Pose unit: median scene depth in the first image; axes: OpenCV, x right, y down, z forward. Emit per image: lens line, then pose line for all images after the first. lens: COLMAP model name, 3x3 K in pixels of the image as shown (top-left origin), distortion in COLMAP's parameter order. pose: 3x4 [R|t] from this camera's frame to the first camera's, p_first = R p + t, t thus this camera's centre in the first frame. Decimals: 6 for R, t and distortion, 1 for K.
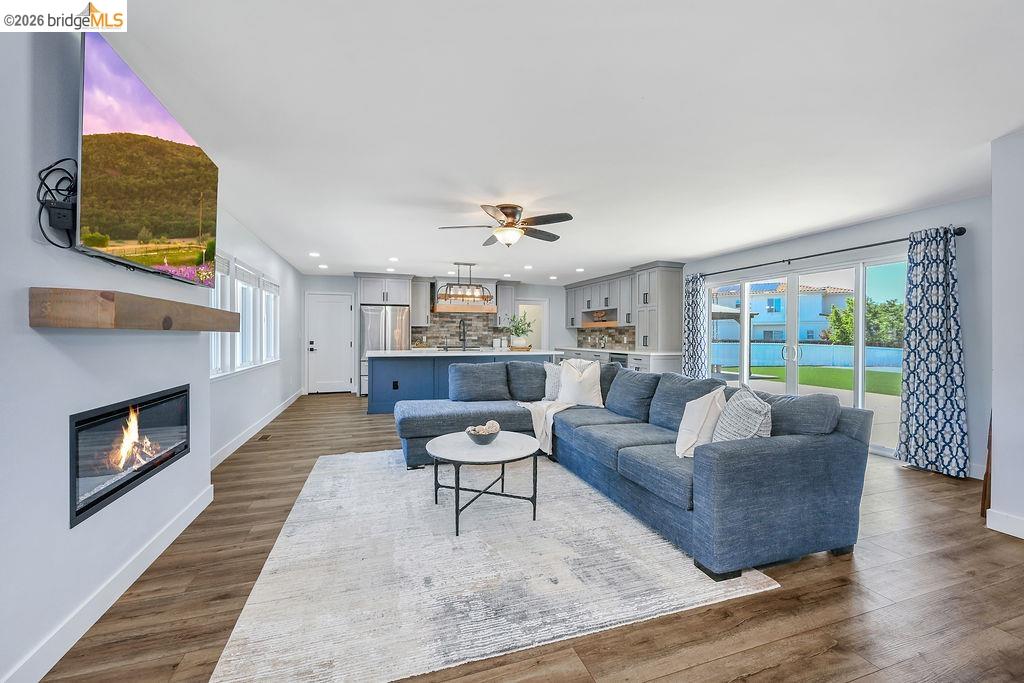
lens RADIAL K [[413.8, 0, 505.4], [0, 413.8, 335.8], [0, 0, 1]] dist [0.002022, 0.000306]
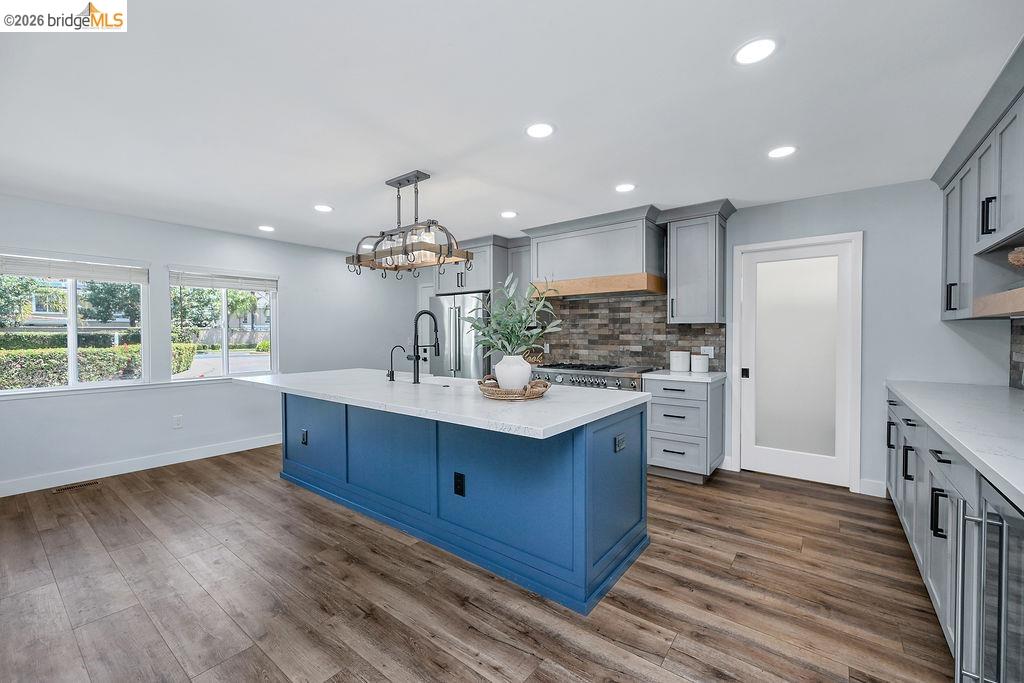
lens RADIAL K [[413.8, 0, 511.7], [0, 413.8, 342.2], [0, 0, 1]] dist [0.002022, 0.000306]
pose [[0.567056, 0.010890, -0.823607, 0.248791], [0.000366, 0.999909, 0.013473, -0.008756], [0.823679, -0.007941, 0.567000, 0.666597]]
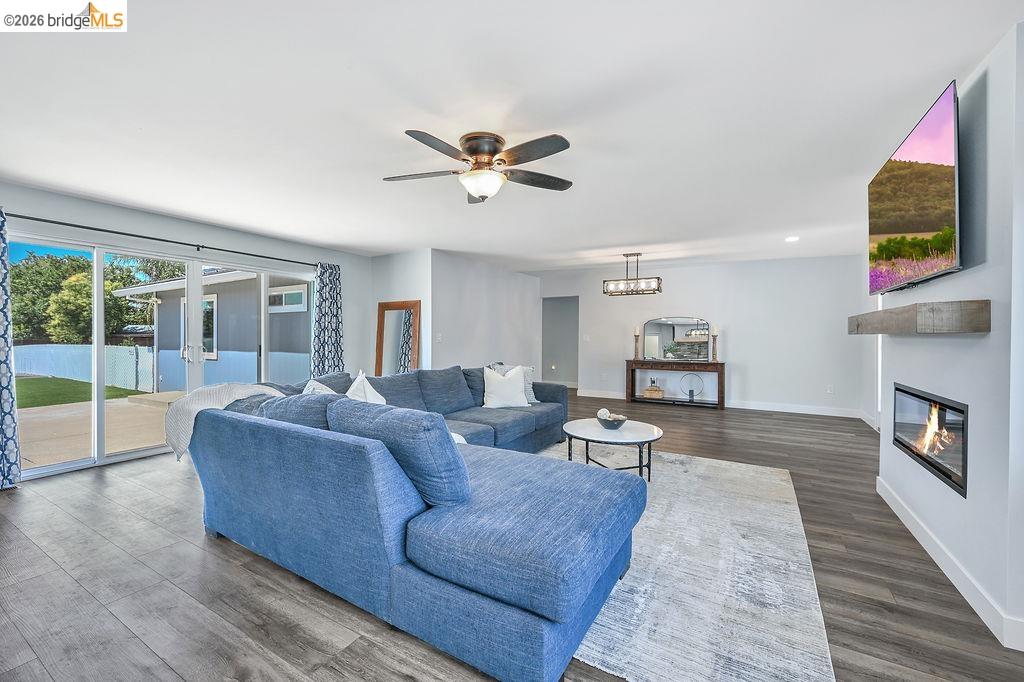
lens RADIAL K [[413.8, 0, 516.2], [0, 413.8, 336.6], [0, 0, 1]] dist [0.002022, 0.000306]
pose [[-0.672449, -0.006631, 0.740113, -0.230310], [-0.007095, 0.999972, 0.002513, -0.000137], [-0.740109, -0.003561, -0.672477, 0.622135]]
